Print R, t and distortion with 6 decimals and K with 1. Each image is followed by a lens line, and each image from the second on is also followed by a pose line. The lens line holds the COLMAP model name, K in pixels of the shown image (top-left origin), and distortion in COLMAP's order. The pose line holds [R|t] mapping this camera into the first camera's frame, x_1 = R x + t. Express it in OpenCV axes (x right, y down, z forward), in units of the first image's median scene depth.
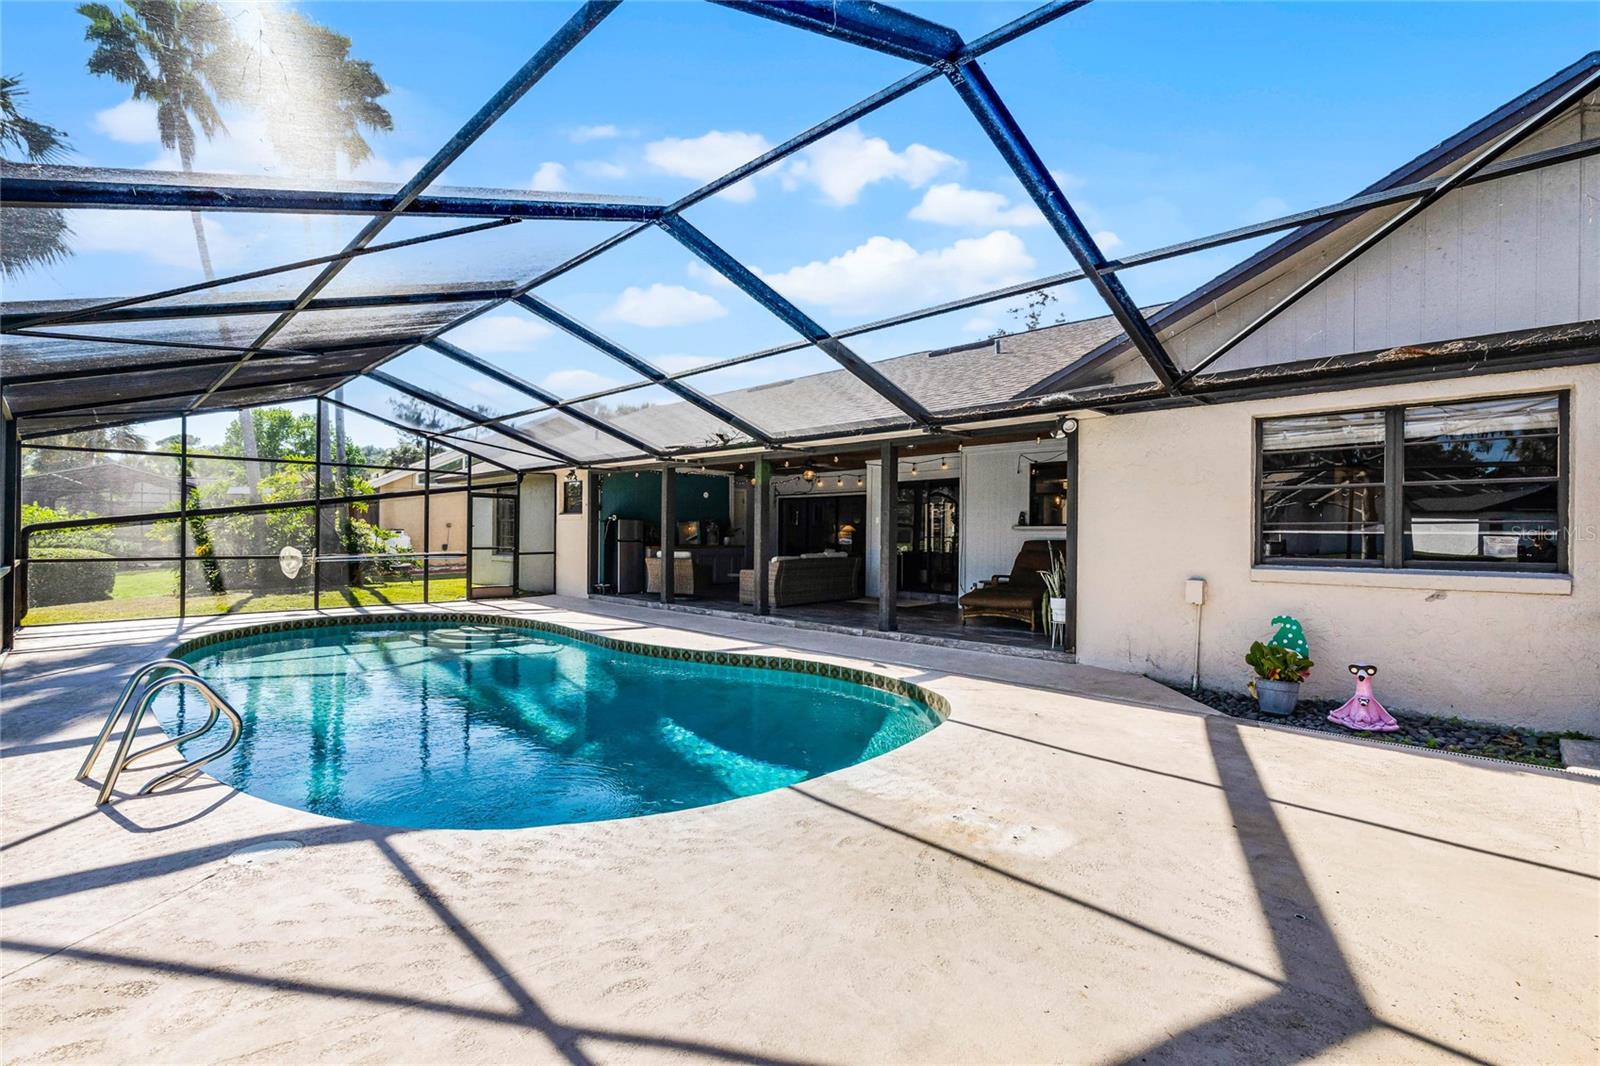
lens RADIAL K [[721.1, 0, 807.8], [0, 721.1, 535.1], [0, 0, 1]] dist [-0.001711, -0.000270]
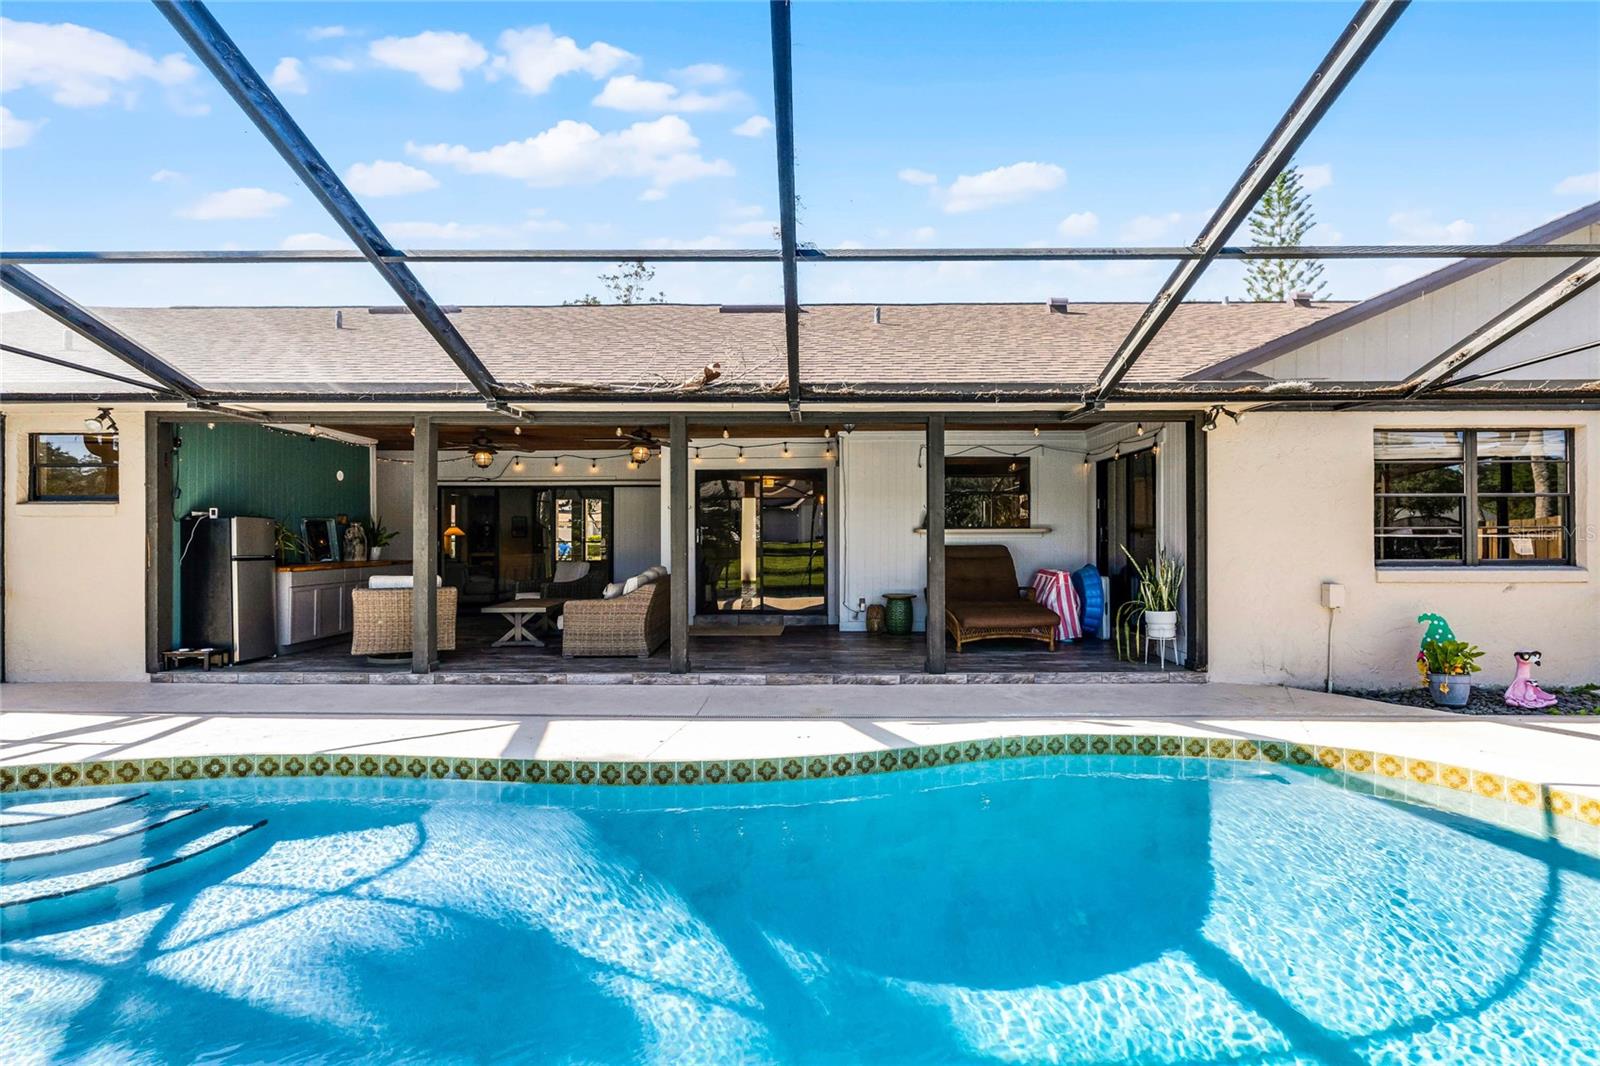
lens RADIAL K [[760.5, 0, 805.3], [0, 760.5, 538.3], [0, 0, 1]] dist [0.001142, -0.000080]
pose [[0.724956, -0.011567, 0.688698, -0.649204], [0.008760, 0.999933, 0.007574, -0.014367], [-0.688739, 0.000542, 0.725009, 0.657295]]
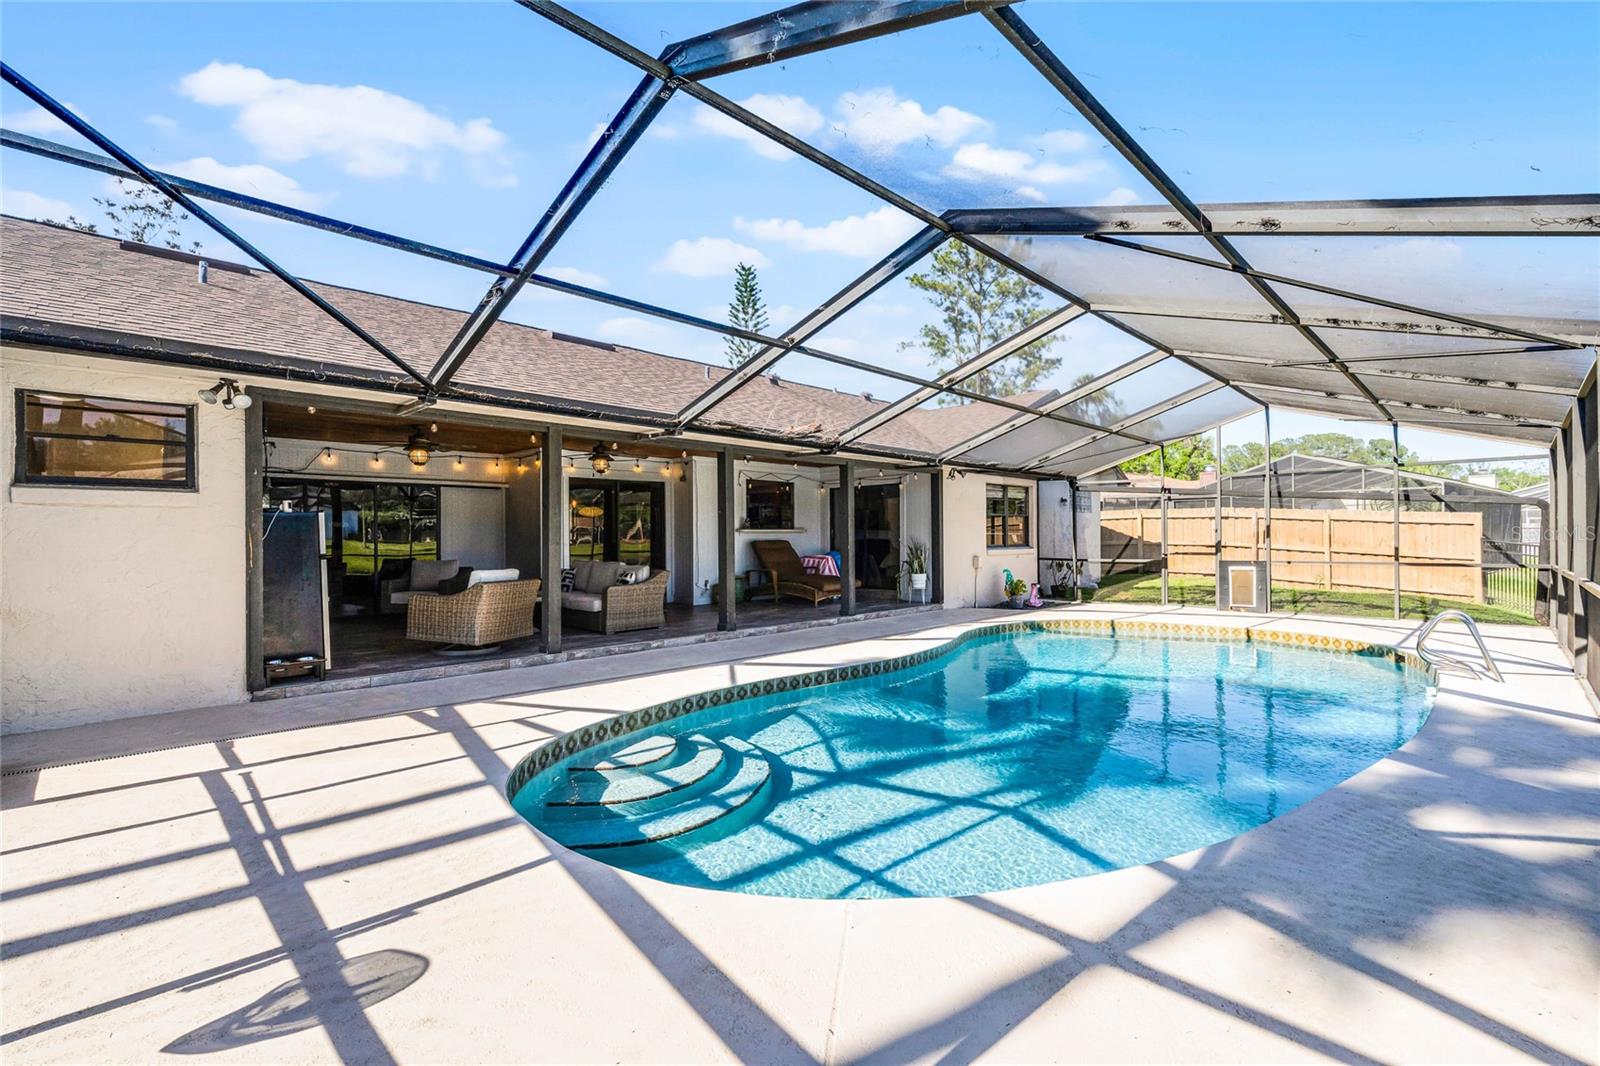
lens RADIAL K [[705.2, 0, 805.5], [0, 705.2, 537.1], [0, 0, 1]] dist [-0.003450, 0.000041]
pose [[0.008161, -0.010406, 0.999913, -1.354188], [0.005252, 0.999933, 0.010363, -0.016592], [-0.999953, 0.005167, 0.008215, 1.322896]]
